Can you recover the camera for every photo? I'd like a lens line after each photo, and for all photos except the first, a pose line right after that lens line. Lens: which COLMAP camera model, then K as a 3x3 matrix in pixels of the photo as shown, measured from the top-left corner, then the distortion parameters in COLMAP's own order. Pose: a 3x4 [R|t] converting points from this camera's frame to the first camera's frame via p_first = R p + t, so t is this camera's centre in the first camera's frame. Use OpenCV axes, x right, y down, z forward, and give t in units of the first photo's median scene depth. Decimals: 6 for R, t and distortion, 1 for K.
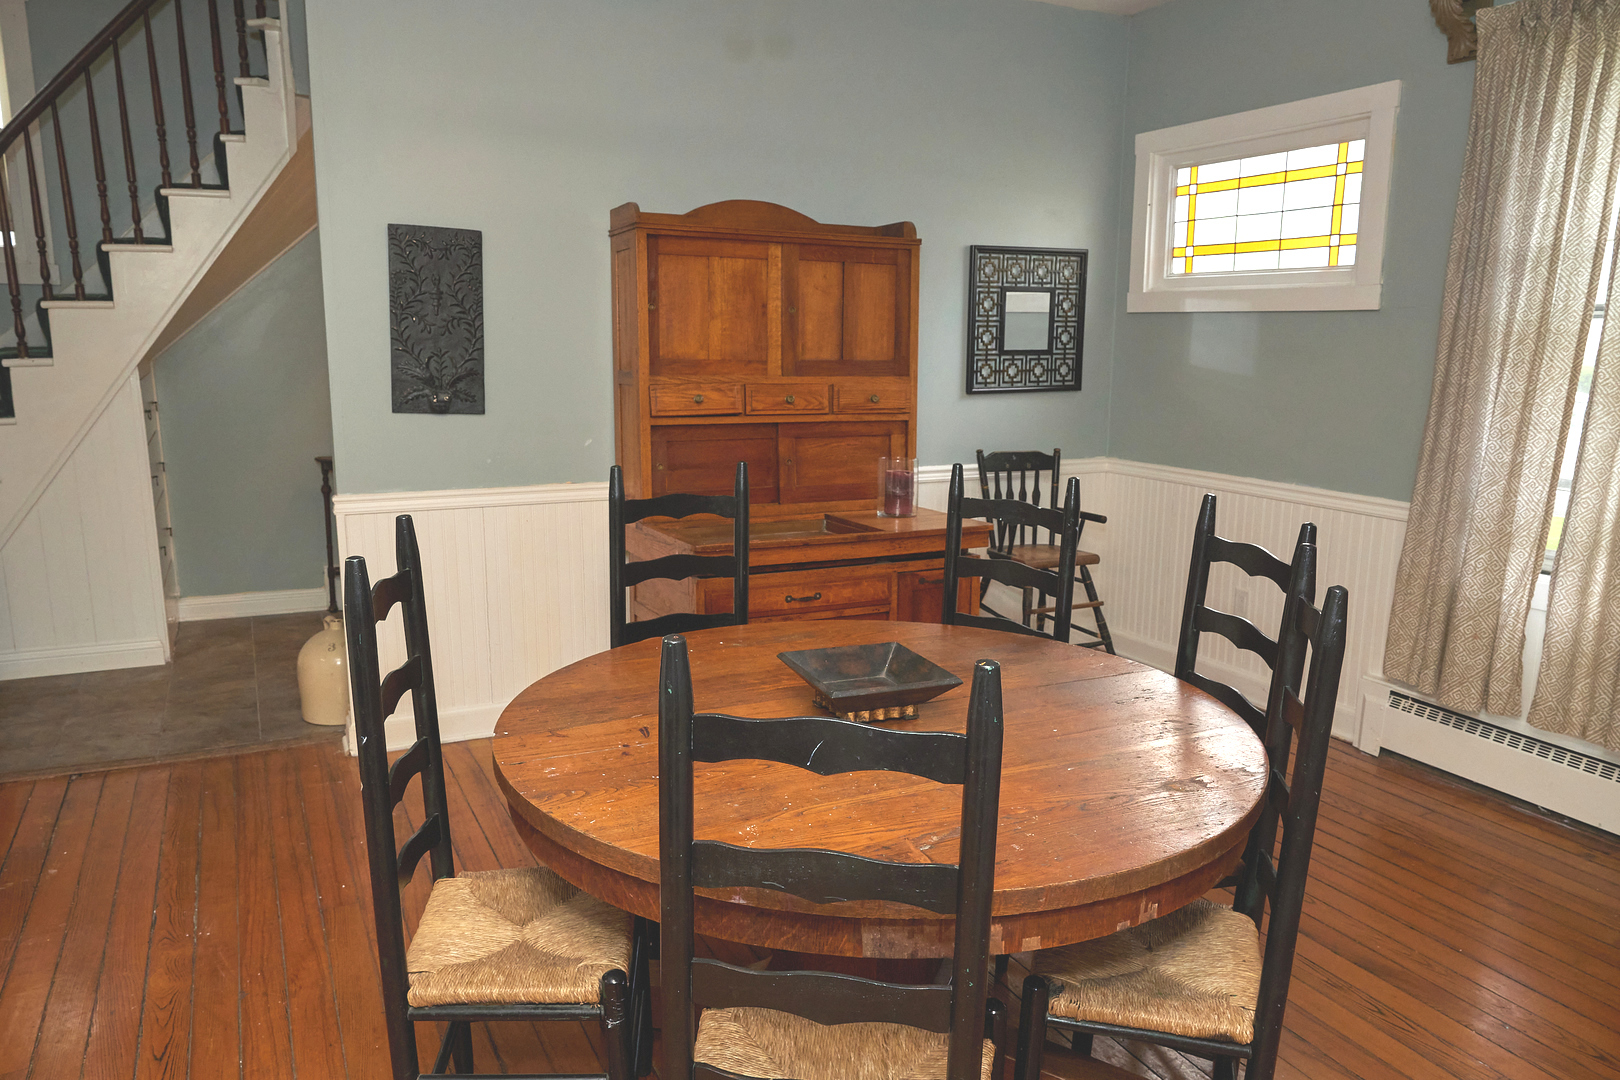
lens RADIAL K [[1115.8, 0, 810.0], [0, 1115.8, 540.0], [0, 0, 1]] dist [0.002040, -0.005072]
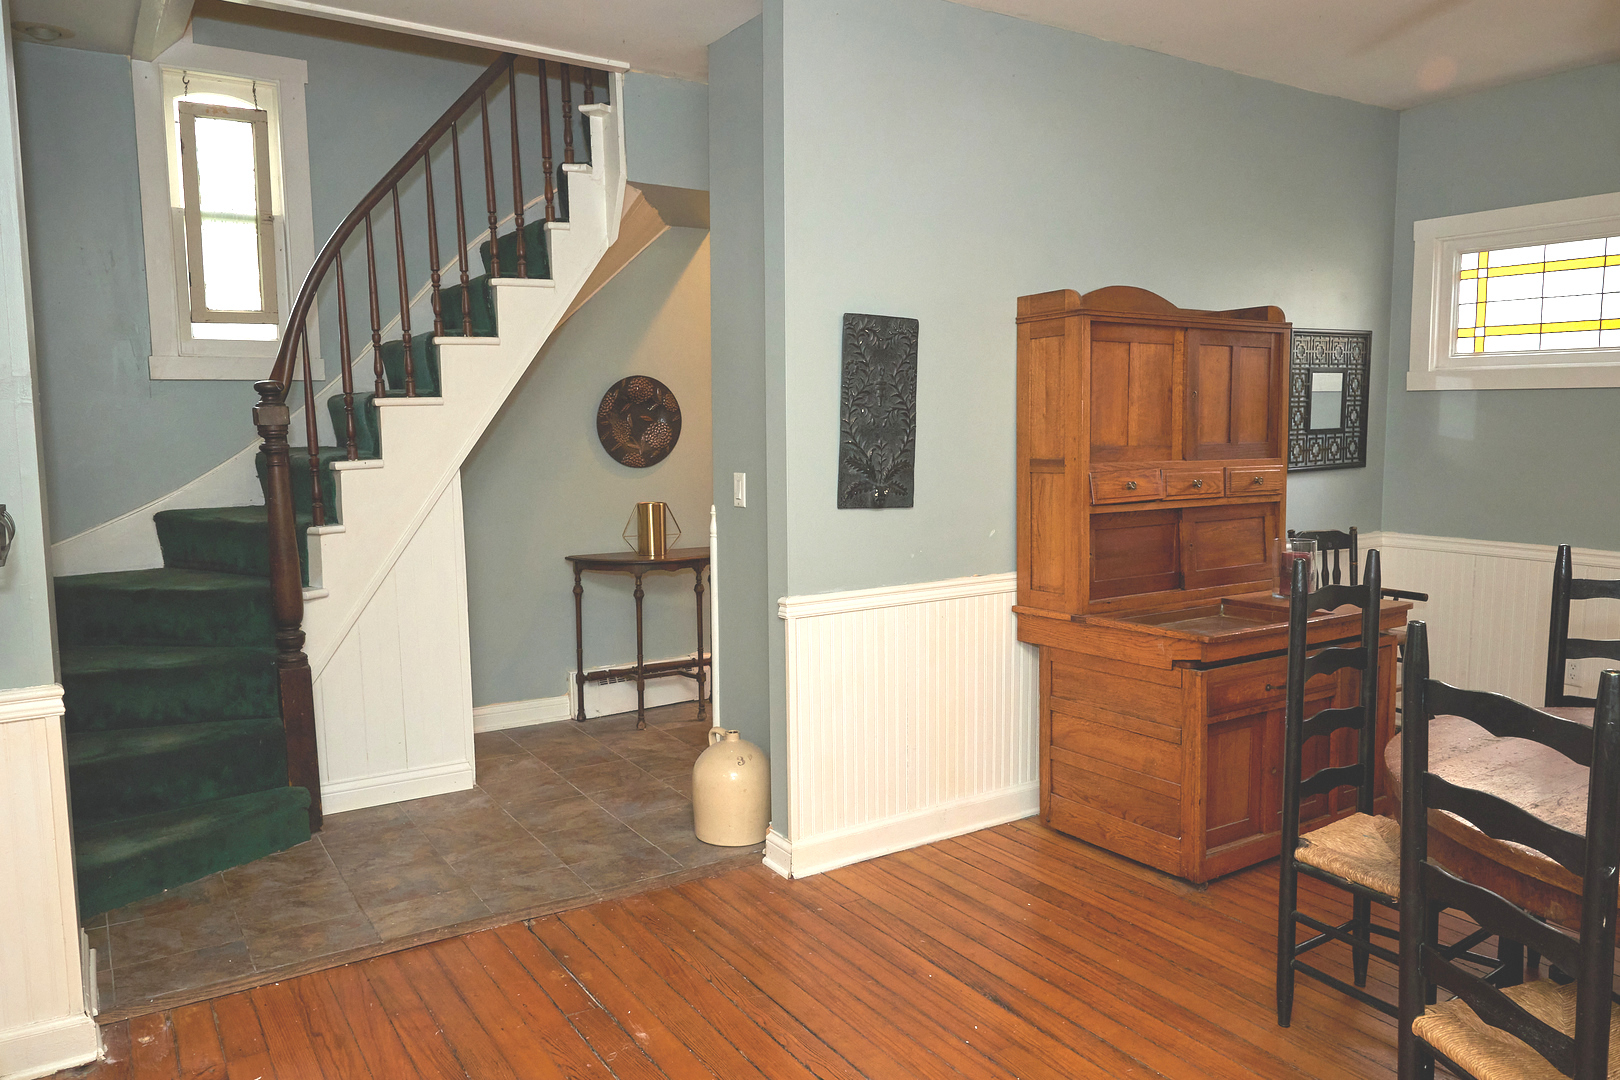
lens RADIAL K [[1115.8, 0, 810.0], [0, 1115.8, 540.0], [0, 0, 1]] dist [0.002040, -0.005072]
pose [[0.993940, -0.030746, 0.105535, -0.452904], [0.038073, 0.996950, -0.068131, -0.021446], [-0.103118, 0.071736, 0.992079, 0.056776]]
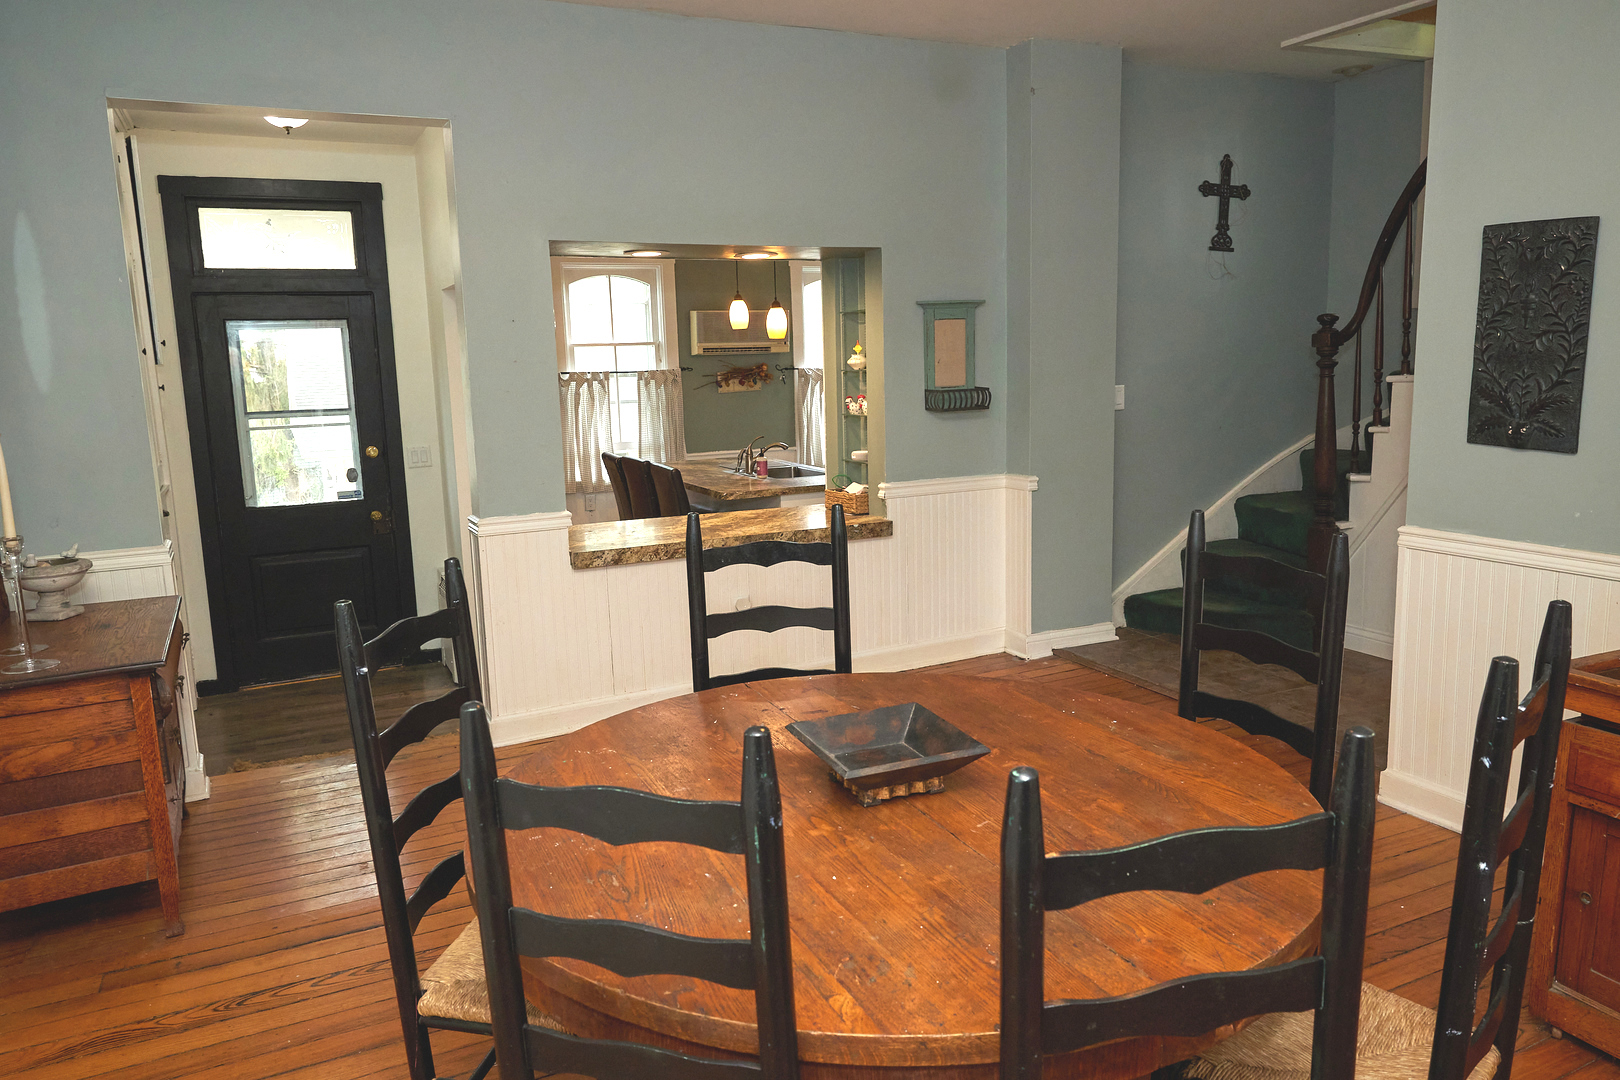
lens RADIAL K [[1119.6, 0, 810.0], [0, 1119.6, 540.0], [0, 0, 1]] dist [0.003041, -0.002724]
pose [[-0.022010, 0.154578, -0.987735, 0.465301], [-0.154522, 0.975577, 0.156118, -0.088148], [0.987744, 0.156063, 0.002414, 0.455843]]
